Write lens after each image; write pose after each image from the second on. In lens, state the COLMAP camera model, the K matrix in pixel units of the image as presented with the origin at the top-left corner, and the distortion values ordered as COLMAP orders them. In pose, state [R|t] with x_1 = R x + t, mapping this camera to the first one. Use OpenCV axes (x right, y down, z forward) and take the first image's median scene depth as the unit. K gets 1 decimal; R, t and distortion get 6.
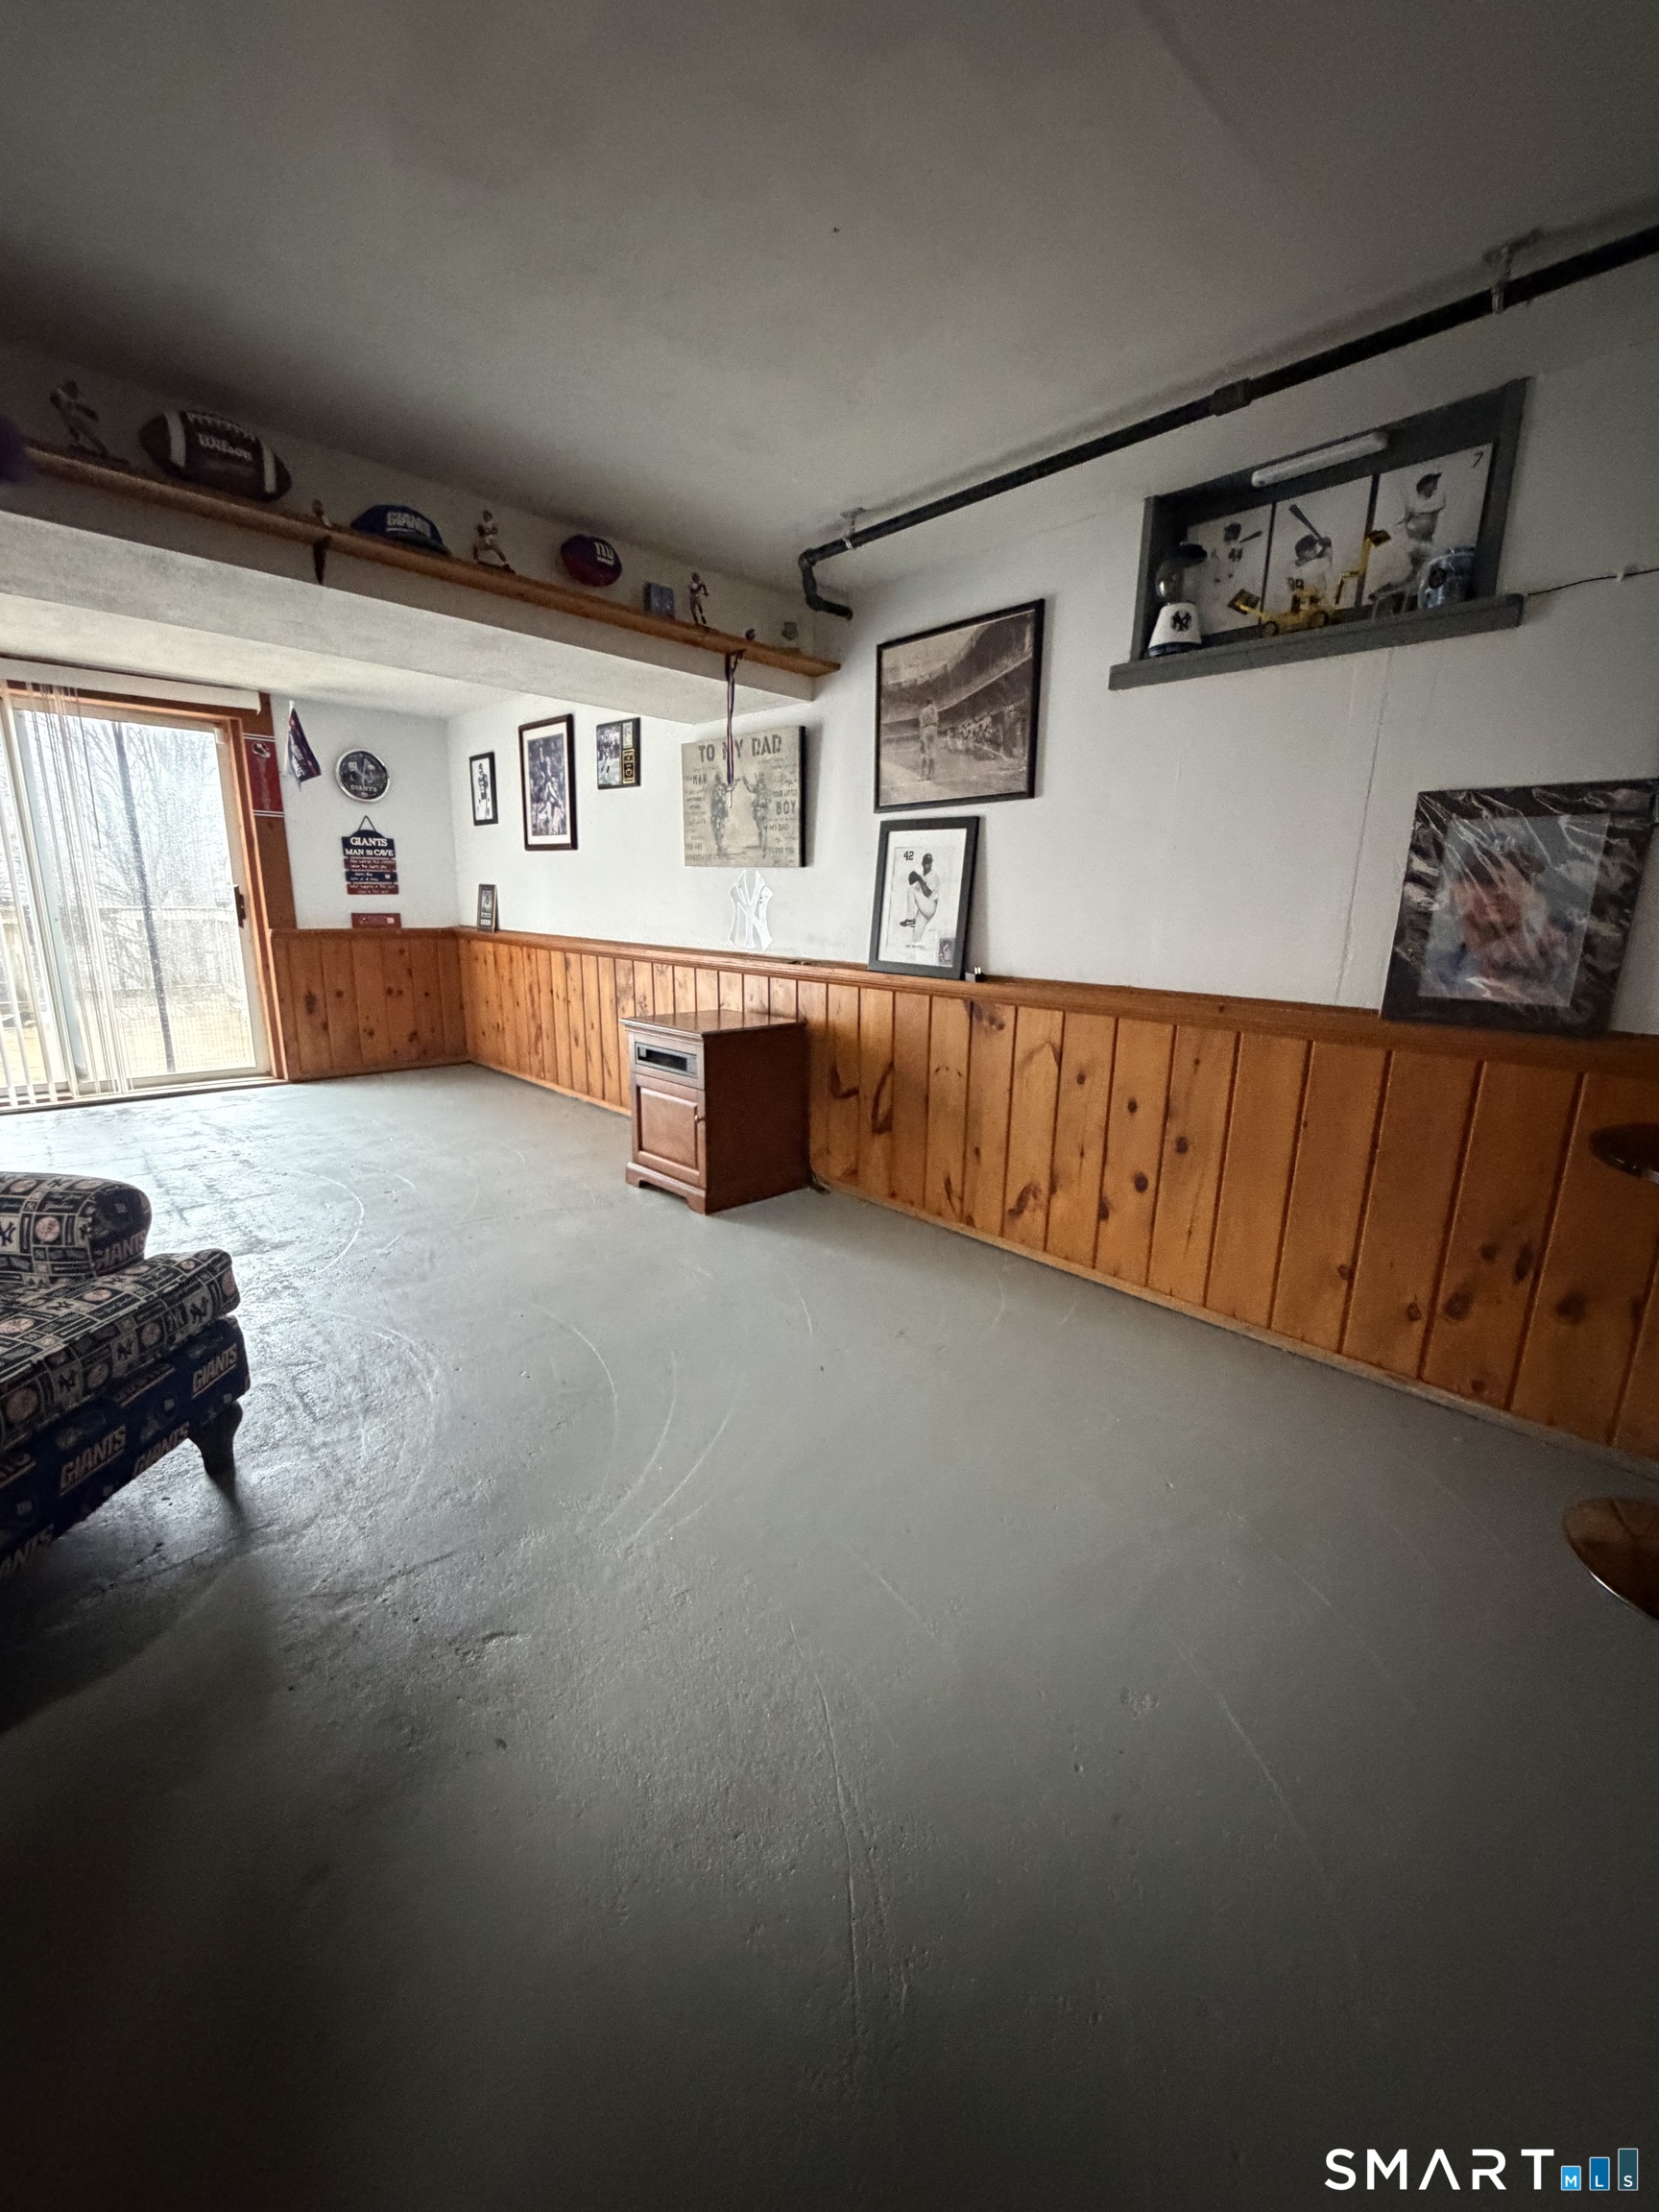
lens RADIAL K [[881.6, 0, 826.8], [0, 881.6, 1107.6], [0, 0, 1]] dist [0.000328, 0.000386]
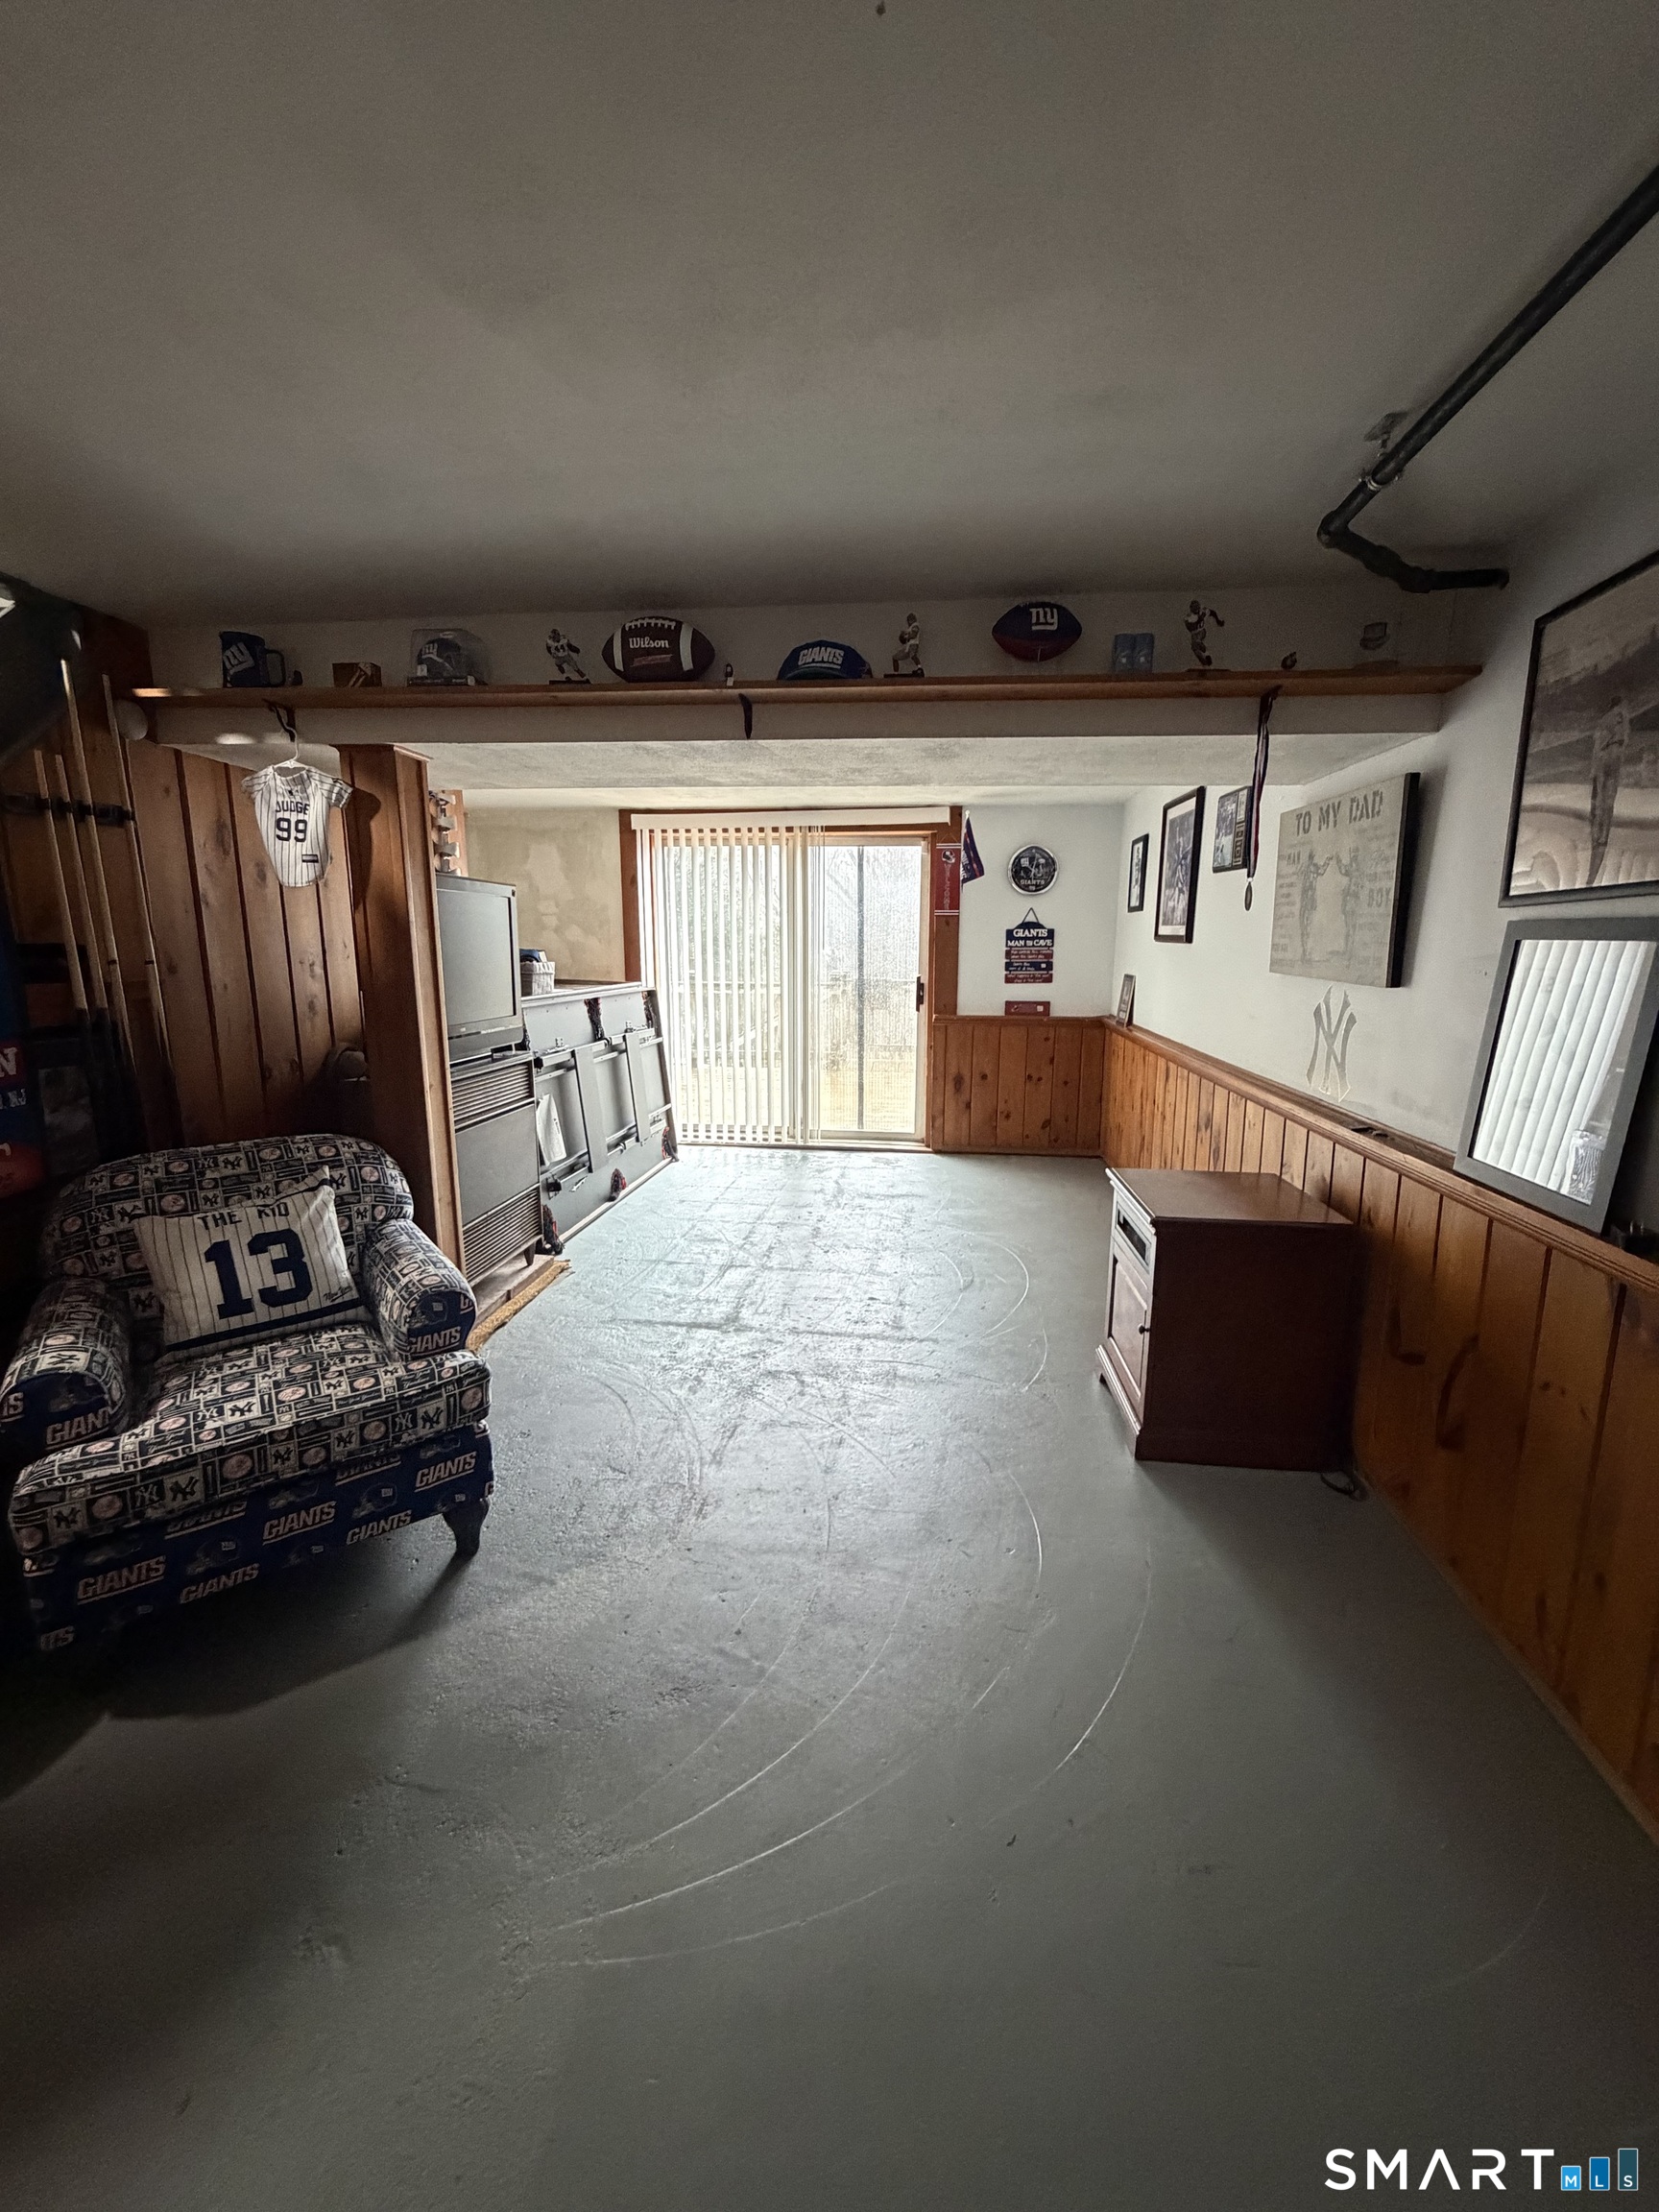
lens RADIAL K [[881.6, 0, 838.5], [0, 881.6, 1104.6], [0, 0, 1]] dist [0.000328, 0.000386]
pose [[0.645430, 0.123262, -0.753808, 0.198329], [-0.168638, 0.985536, 0.016762, -0.126510], [0.744971, 0.116302, 0.656881, 0.276280]]
